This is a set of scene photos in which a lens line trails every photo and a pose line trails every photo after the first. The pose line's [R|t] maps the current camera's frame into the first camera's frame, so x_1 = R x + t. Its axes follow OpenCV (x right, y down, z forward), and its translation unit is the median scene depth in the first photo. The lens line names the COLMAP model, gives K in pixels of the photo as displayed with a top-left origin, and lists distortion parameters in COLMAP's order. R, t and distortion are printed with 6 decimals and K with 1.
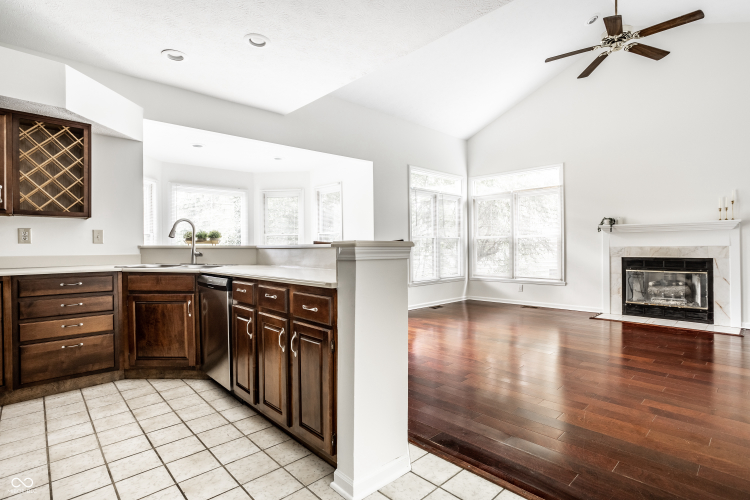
lens RADIAL K [[373.7, 0, 375.0], [0, 373.7, 250.0], [0, 0, 1]] dist [-0.030808, 0.000553]
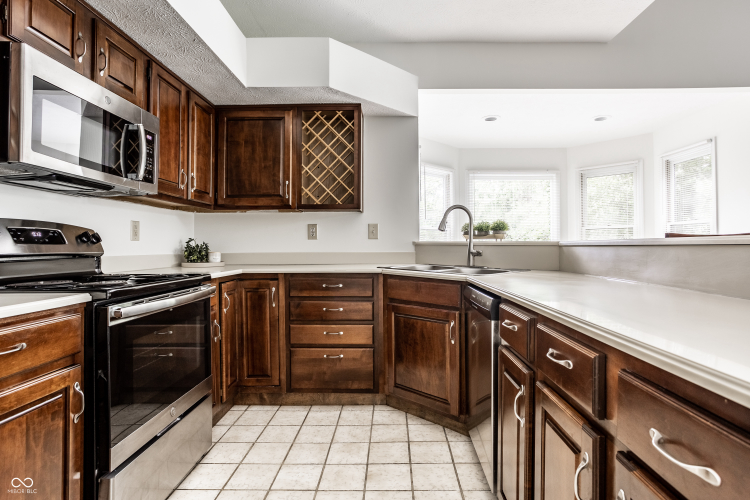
lens RADIAL K [[409.3, 0, 375.0], [0, 409.3, 250.0], [0, 0, 1]] dist [-0.036360, 0.000415]
pose [[0.716710, 0.010200, -0.697297, -0.074283], [-0.005660, 0.999945, 0.008809, -0.001142], [0.697349, -0.002366, 0.716728, 0.349933]]
